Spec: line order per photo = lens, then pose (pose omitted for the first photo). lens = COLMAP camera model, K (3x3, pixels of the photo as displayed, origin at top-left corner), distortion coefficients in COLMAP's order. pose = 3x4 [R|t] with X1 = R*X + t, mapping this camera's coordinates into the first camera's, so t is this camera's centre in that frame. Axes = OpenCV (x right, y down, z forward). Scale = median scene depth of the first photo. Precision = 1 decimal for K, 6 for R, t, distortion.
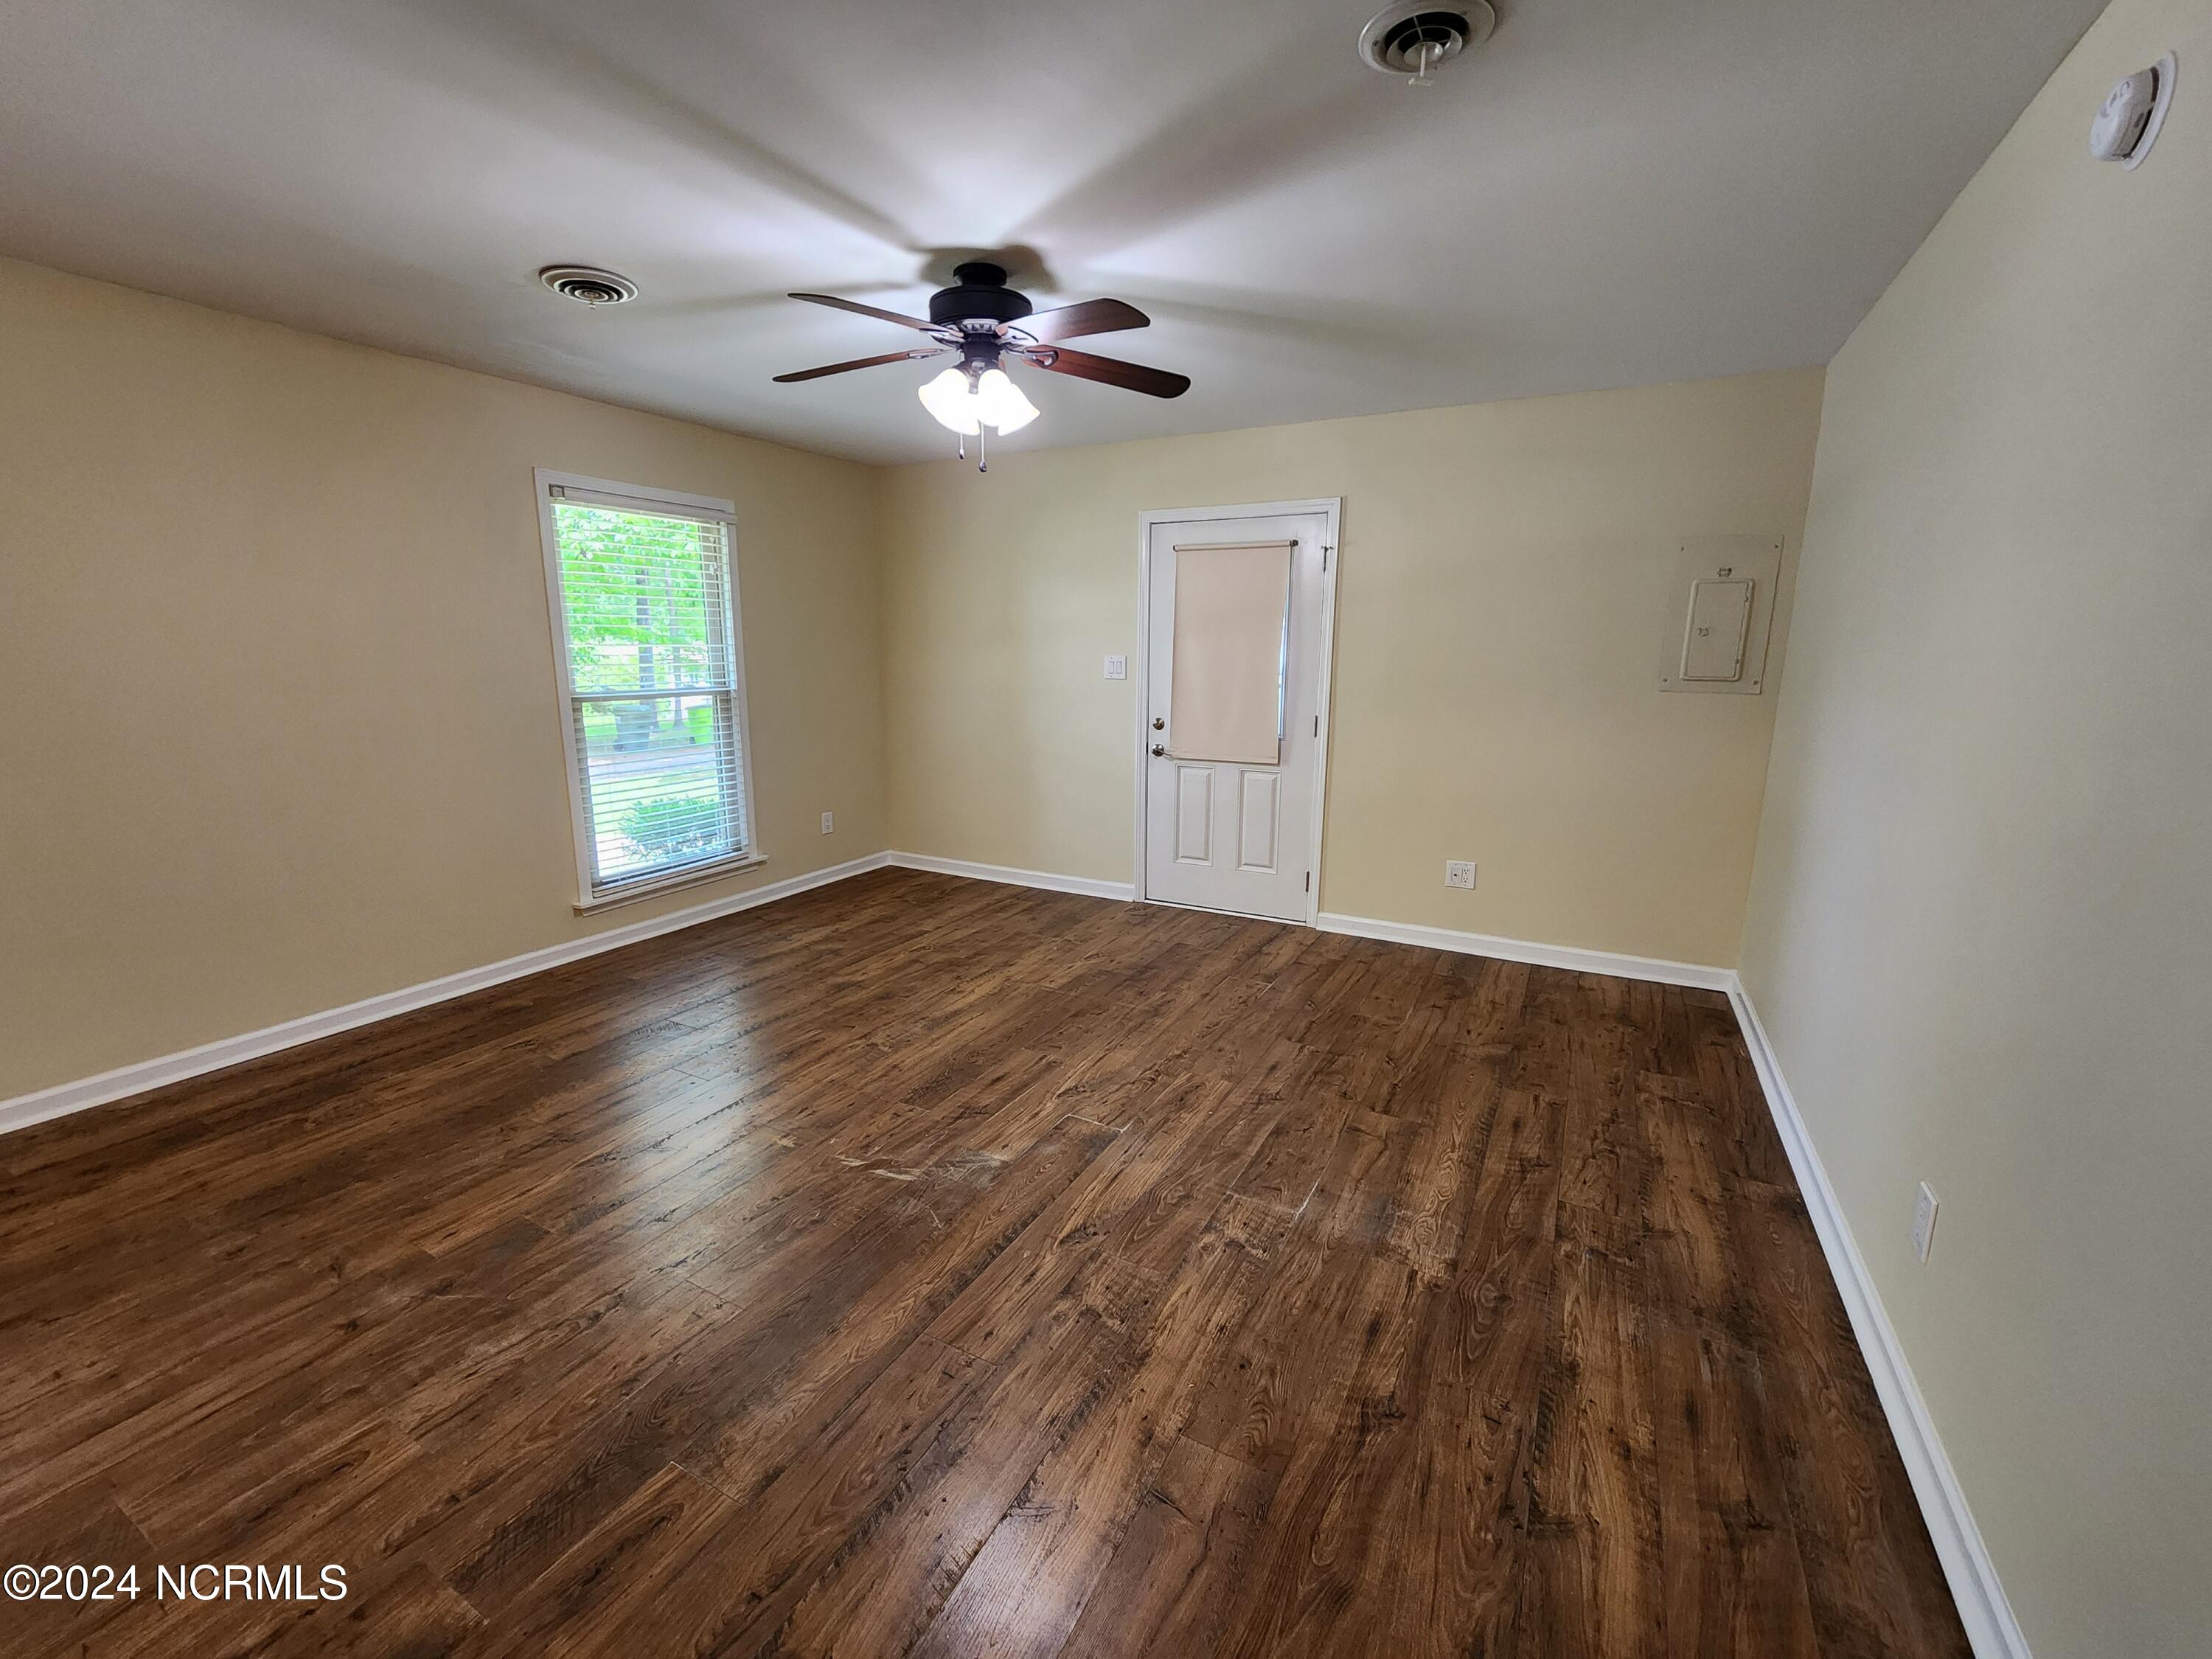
lens RADIAL K [[933.5, 0, 1106.0], [0, 933.5, 829.5], [0, 0, 1]] dist [-0.001730, 0.000149]
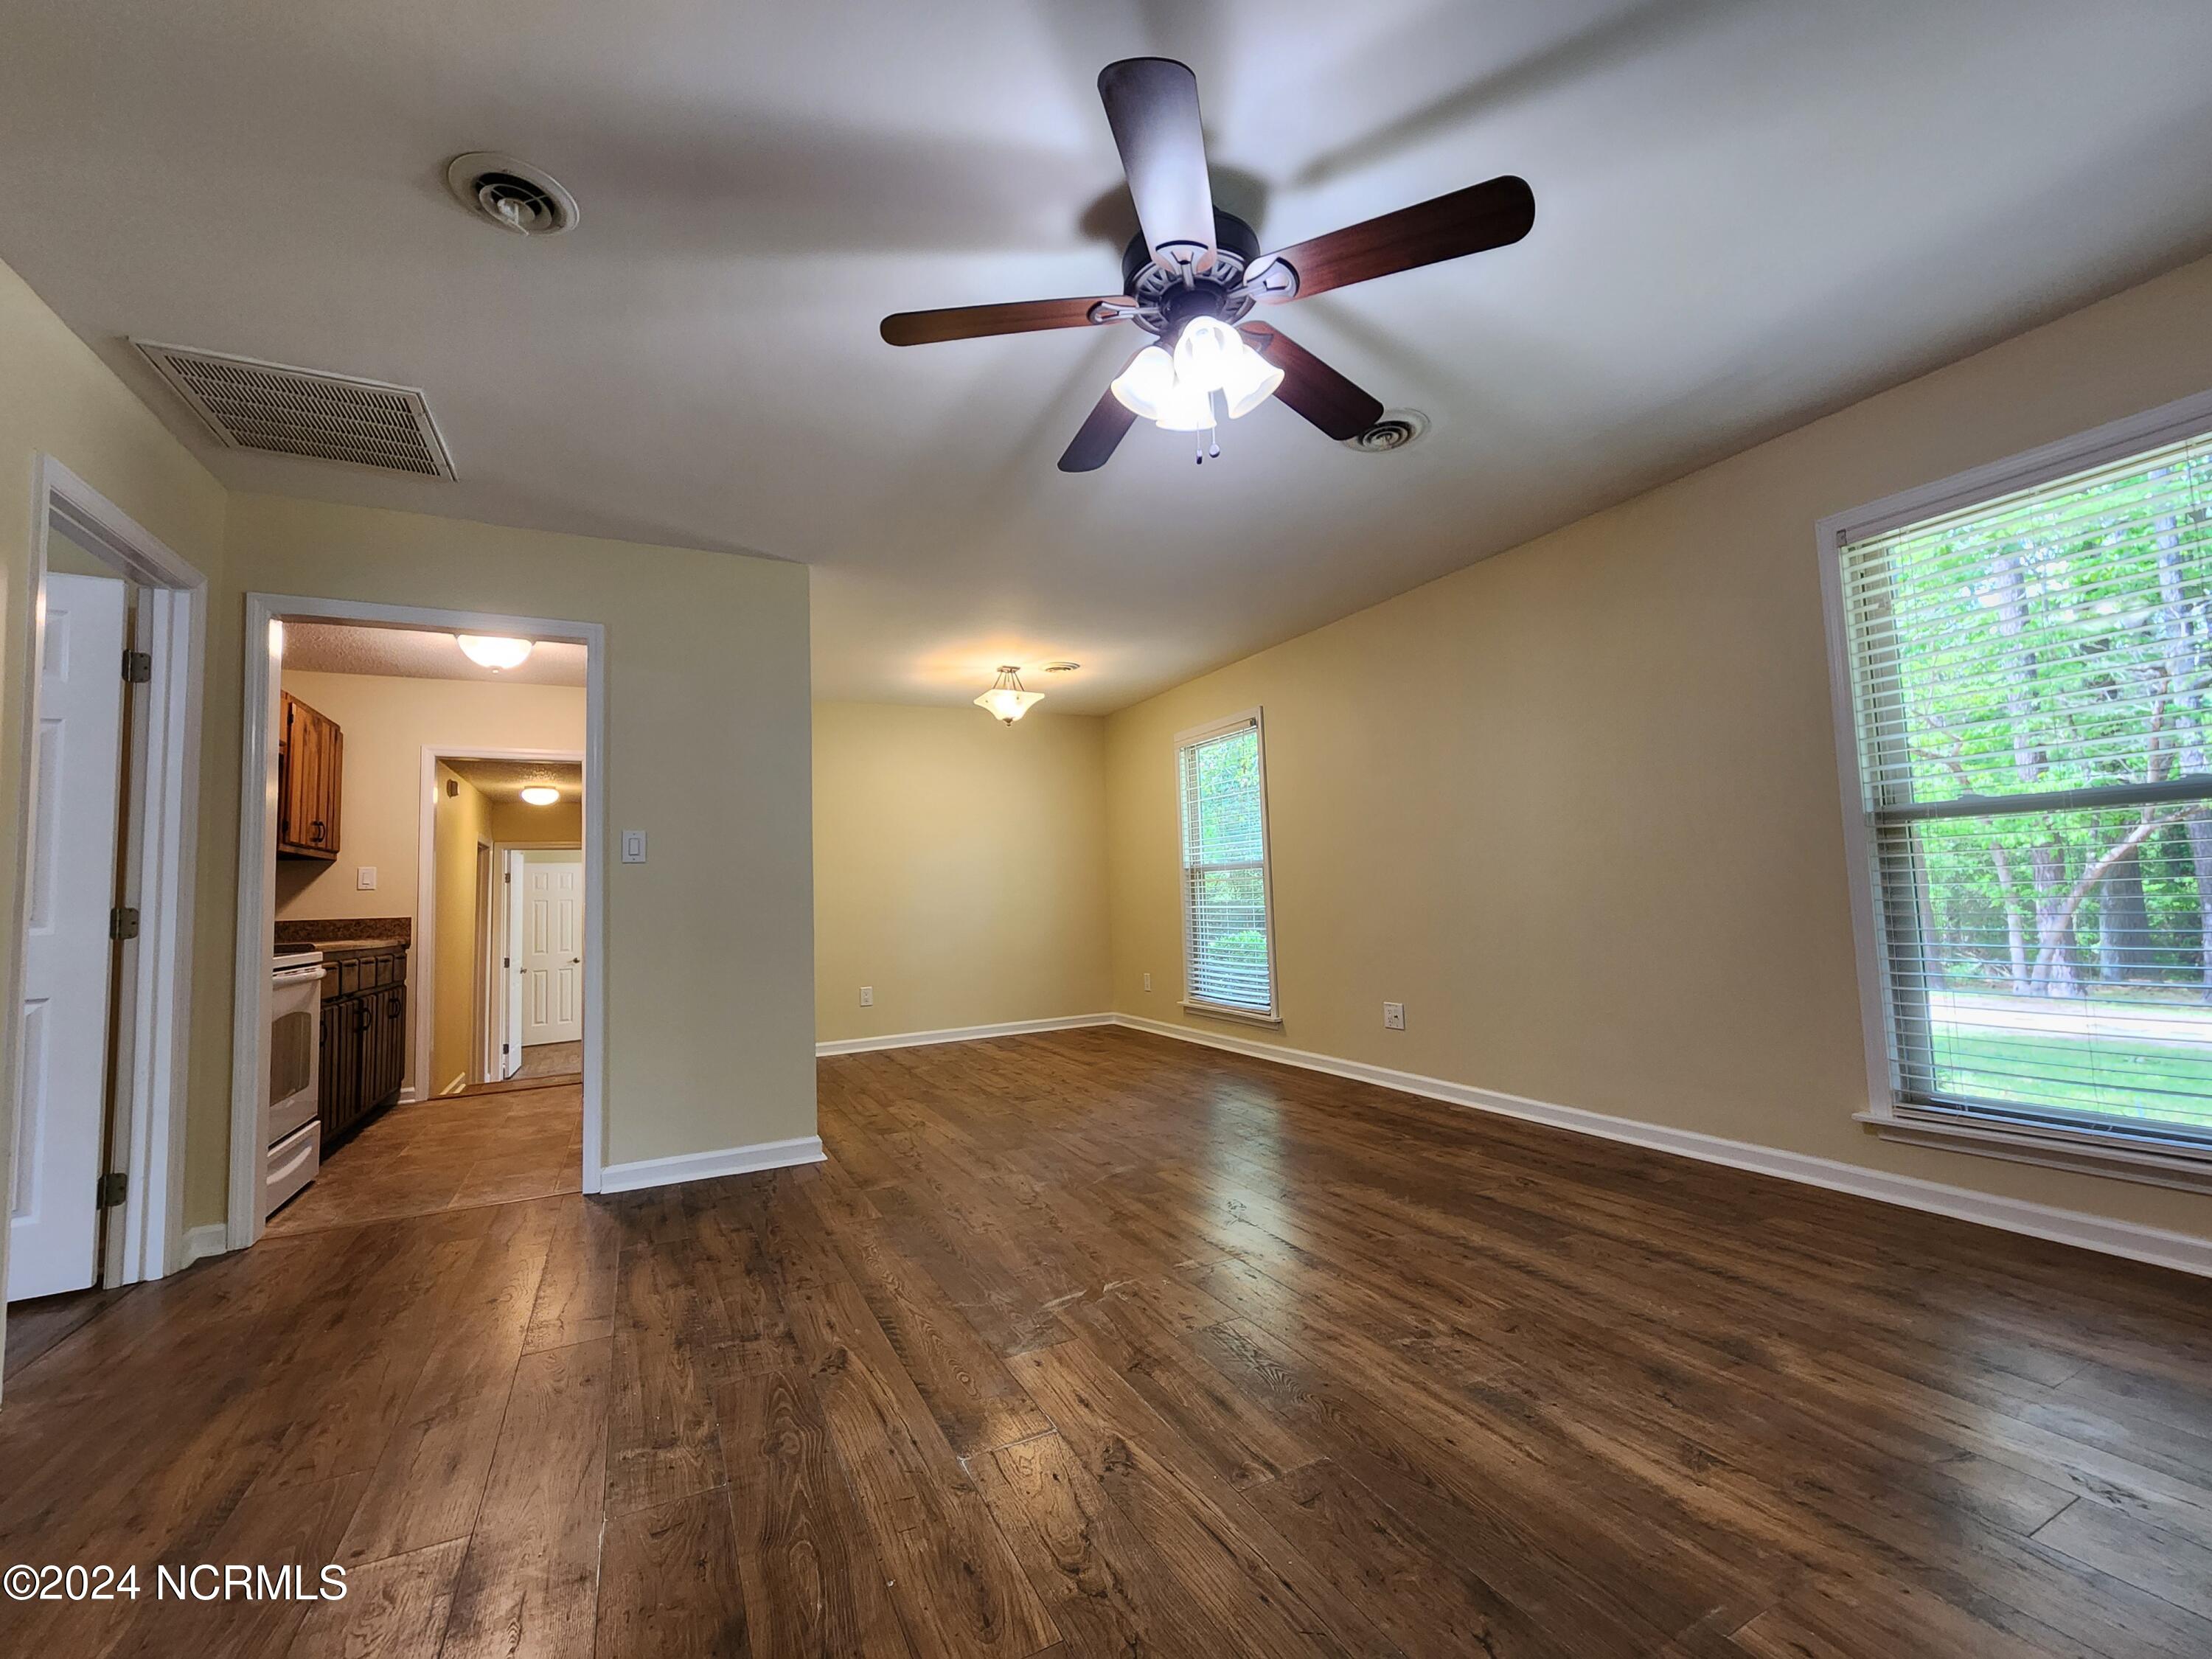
lens RADIAL K [[933.5, 0, 1106.0], [0, 933.5, 829.5], [0, 0, 1]] dist [-0.001730, 0.000149]
pose [[-0.585053, -0.045524, -0.809717, 0.460756], [-0.125713, 0.991446, 0.035092, -0.116205], [0.801193, 0.122323, -0.585771, 1.339086]]
